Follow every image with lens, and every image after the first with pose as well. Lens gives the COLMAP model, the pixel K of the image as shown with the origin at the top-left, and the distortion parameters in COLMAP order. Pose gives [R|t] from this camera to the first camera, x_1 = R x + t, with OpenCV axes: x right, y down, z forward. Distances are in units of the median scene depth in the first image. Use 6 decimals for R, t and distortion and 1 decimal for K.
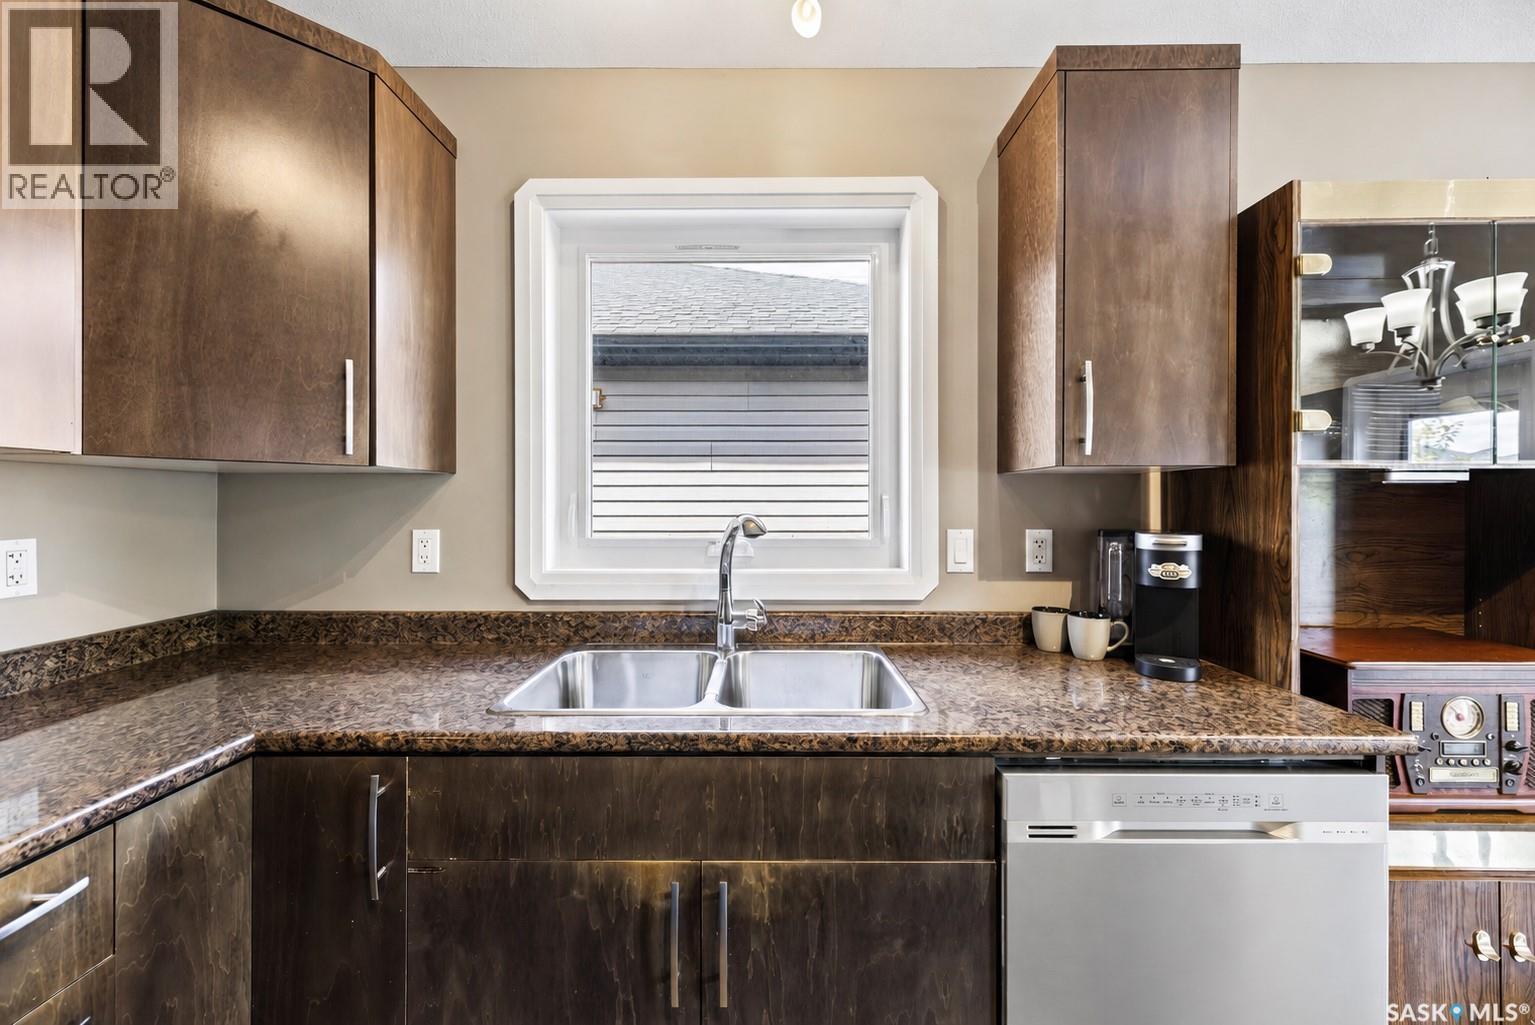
lens RADIAL K [[609.8, 0, 763.8], [0, 609.8, 504.3], [0, 0, 1]] dist [0.001701, 0.000070]
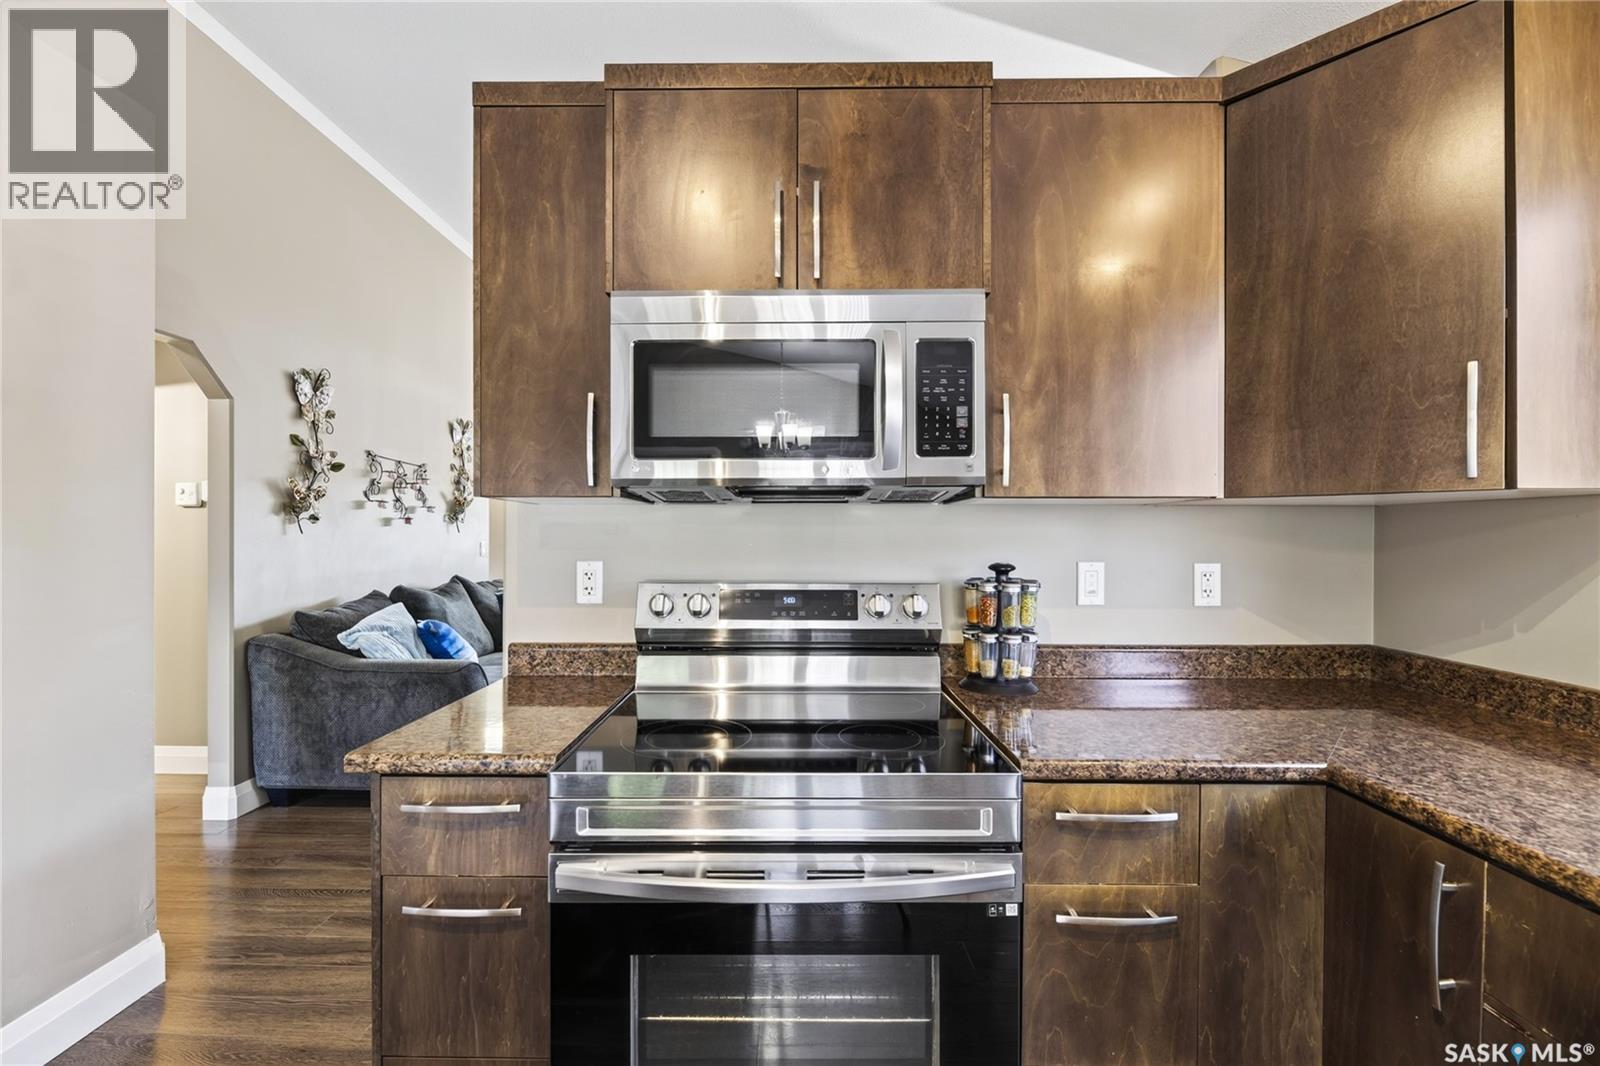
lens RADIAL K [[645.1, 0, 793.4], [0, 645.1, 536.7], [0, 0, 1]] dist [-0.005356, -0.000371]
pose [[-0.004231, 0.002277, -0.999988, 0.205631], [-0.002528, 0.999994, 0.002288, -0.001833], [0.999988, 0.002537, -0.004226, 0.100596]]
